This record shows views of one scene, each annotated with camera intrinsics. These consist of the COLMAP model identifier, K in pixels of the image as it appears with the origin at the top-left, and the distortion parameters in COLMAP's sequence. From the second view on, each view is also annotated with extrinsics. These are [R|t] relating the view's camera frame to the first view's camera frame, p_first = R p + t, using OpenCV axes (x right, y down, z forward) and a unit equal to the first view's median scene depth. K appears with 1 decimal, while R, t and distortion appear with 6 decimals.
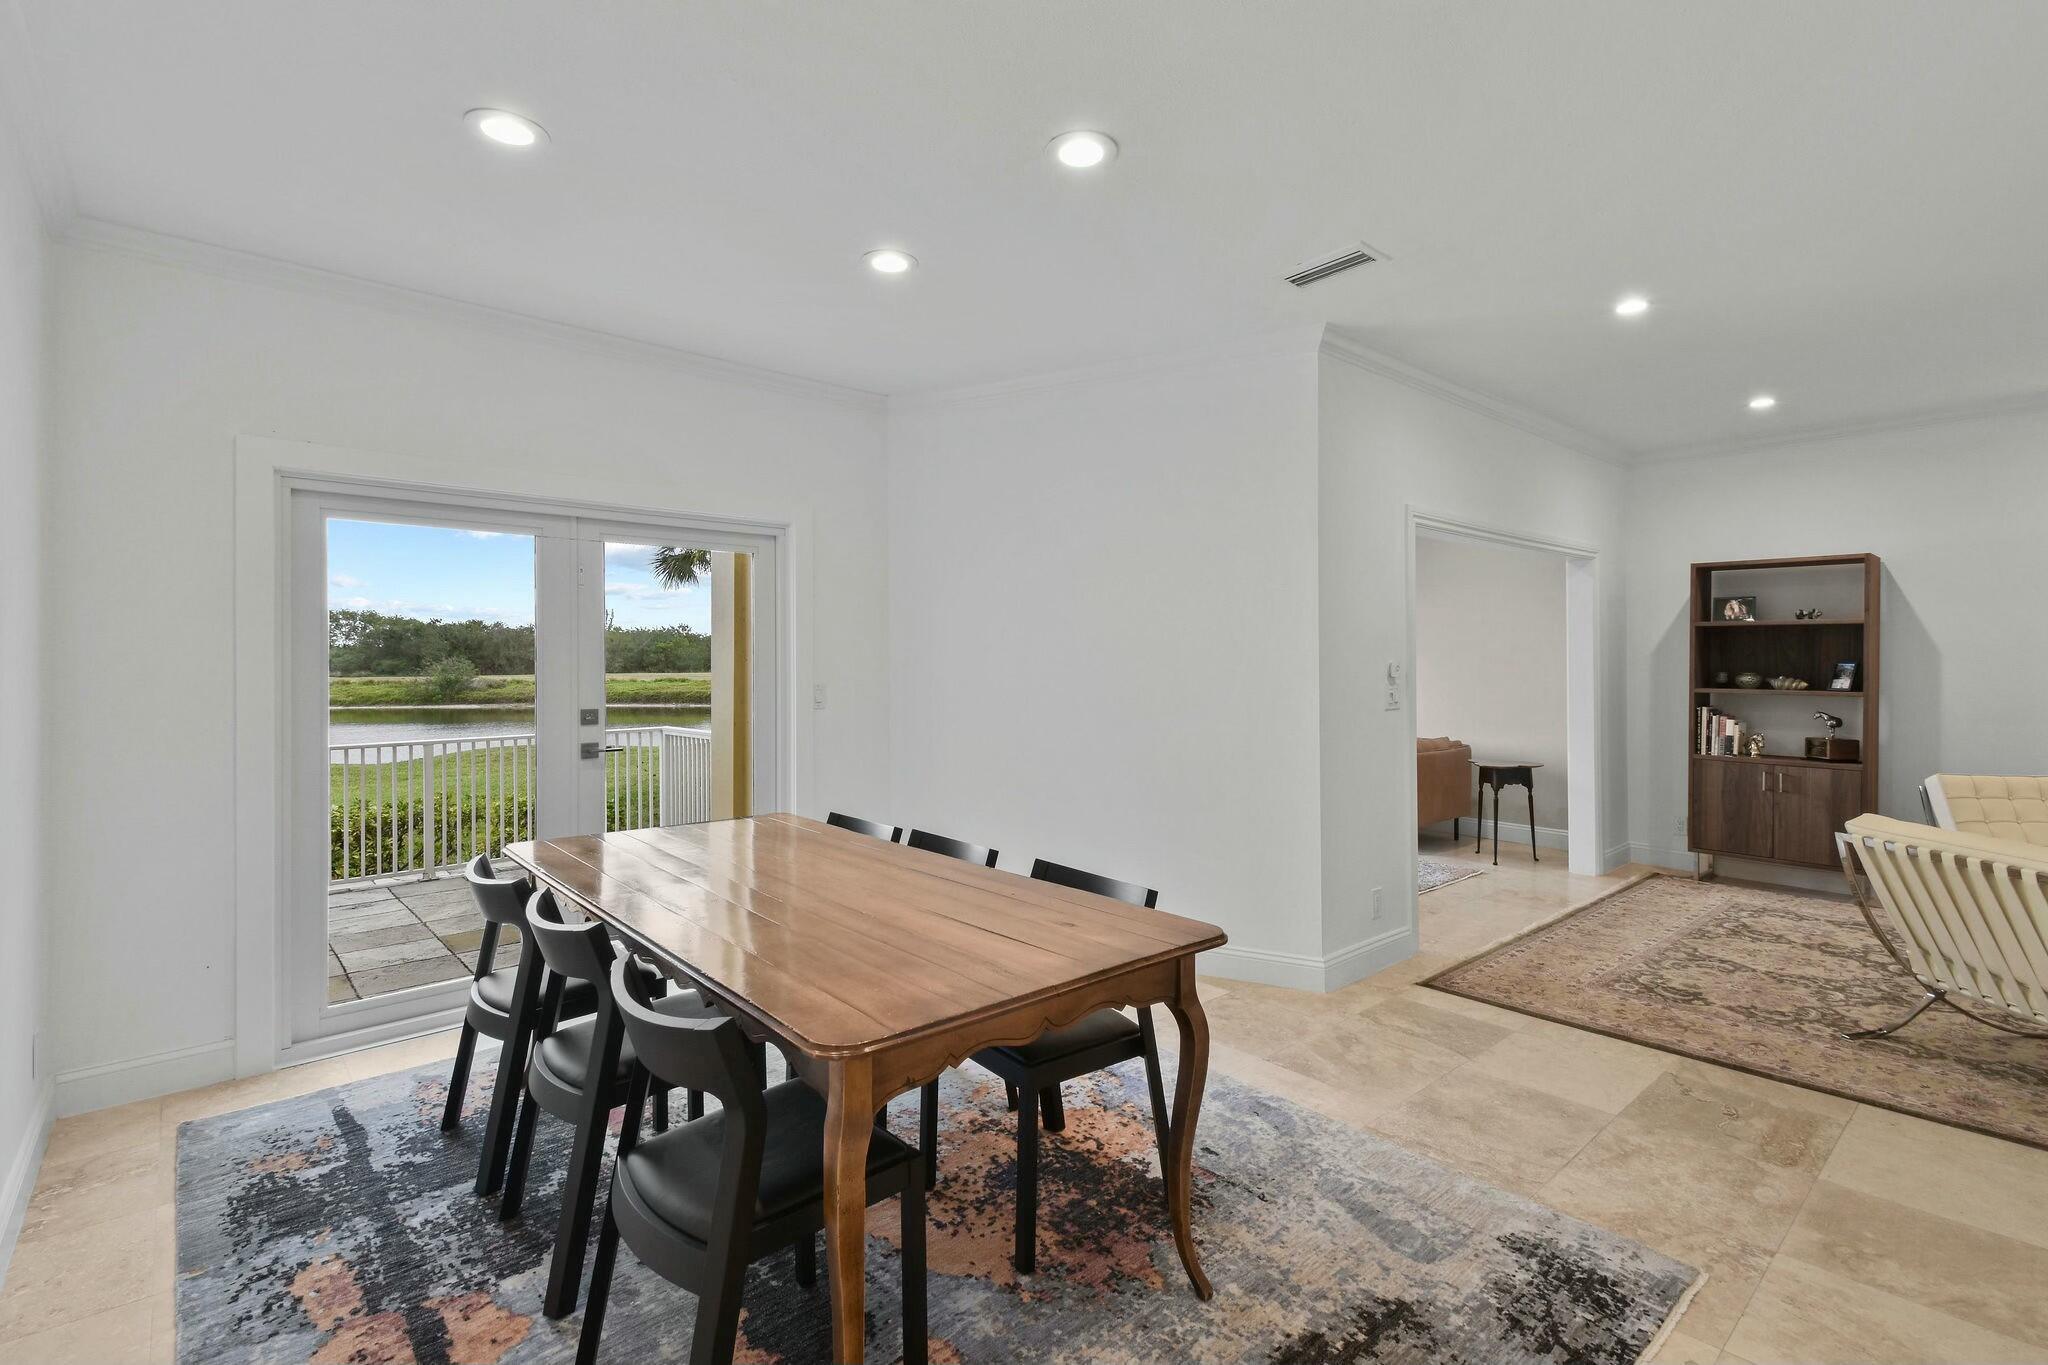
lens RADIAL K [[922.0, 0, 1075.8], [0, 922.0, 662.0], [0, 0, 1]] dist [0.039993, -0.019110]
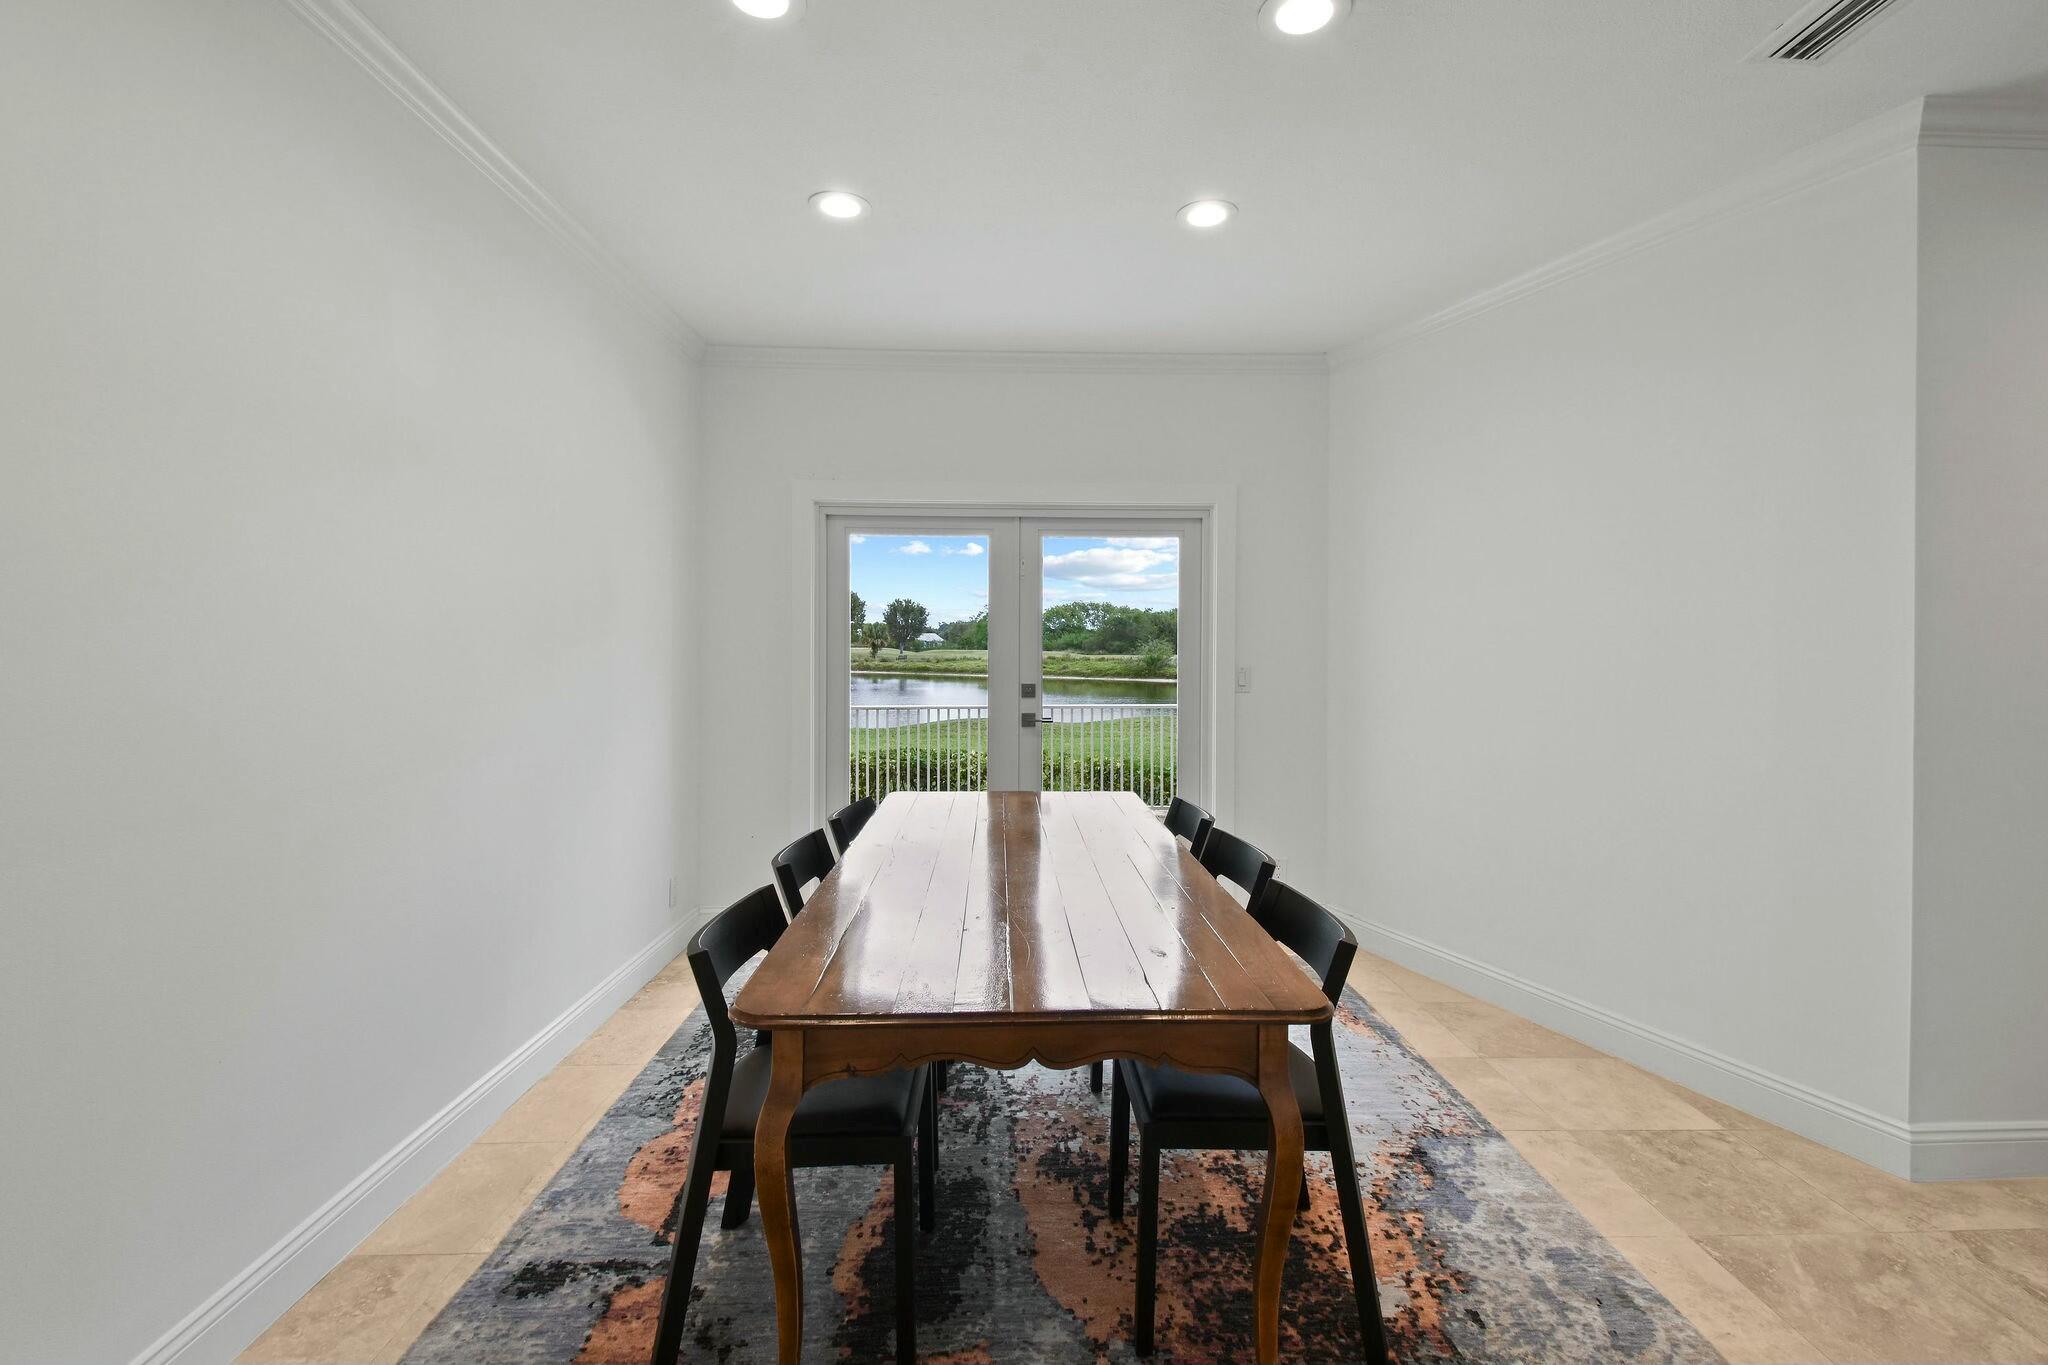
lens RADIAL K [[922.0, 0, 1030.8], [0, 922.0, 655.8], [0, 0, 1]] dist [0.039993, -0.019110]
pose [[0.760837, 0.015317, -0.648763, 0.219963], [-0.007160, 0.999859, 0.015209, -0.001312], [0.648904, -0.006927, 0.760839, 0.137439]]
